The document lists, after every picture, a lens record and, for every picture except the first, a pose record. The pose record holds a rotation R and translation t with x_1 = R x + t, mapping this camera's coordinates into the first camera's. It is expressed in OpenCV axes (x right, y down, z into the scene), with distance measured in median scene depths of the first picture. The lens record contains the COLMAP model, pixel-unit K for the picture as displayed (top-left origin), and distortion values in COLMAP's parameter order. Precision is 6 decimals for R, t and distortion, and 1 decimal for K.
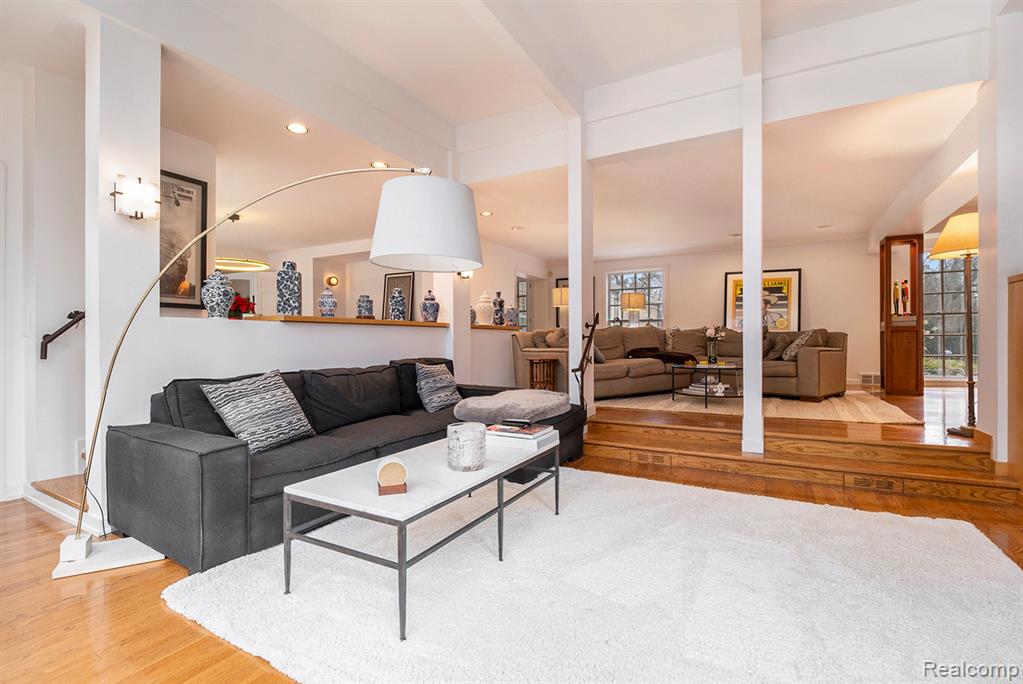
lens RADIAL K [[453.3, 0, 516.8], [0, 453.3, 339.7], [0, 0, 1]] dist [-0.004498, -0.000116]
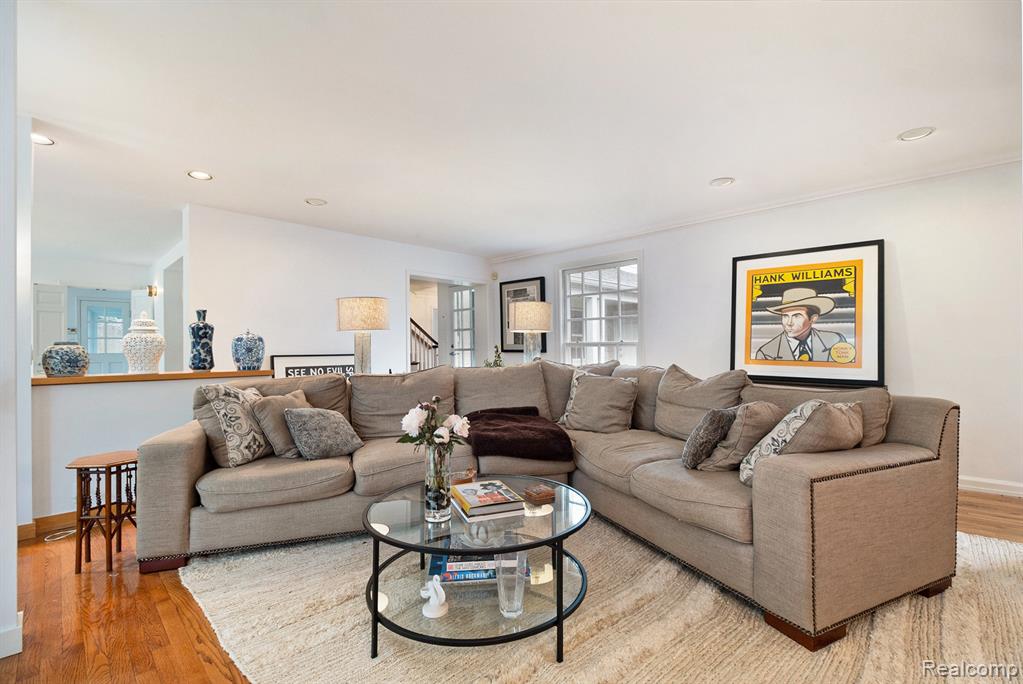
lens RADIAL K [[453.3, 0, 514.8], [0, 453.3, 350.5], [0, 0, 1]] dist [-0.004498, -0.000116]
pose [[0.968428, -0.006348, -0.249213, 0.361181], [0.007344, 0.999968, 0.003068, -0.042949], [0.249186, -0.004801, 0.968444, 0.429560]]
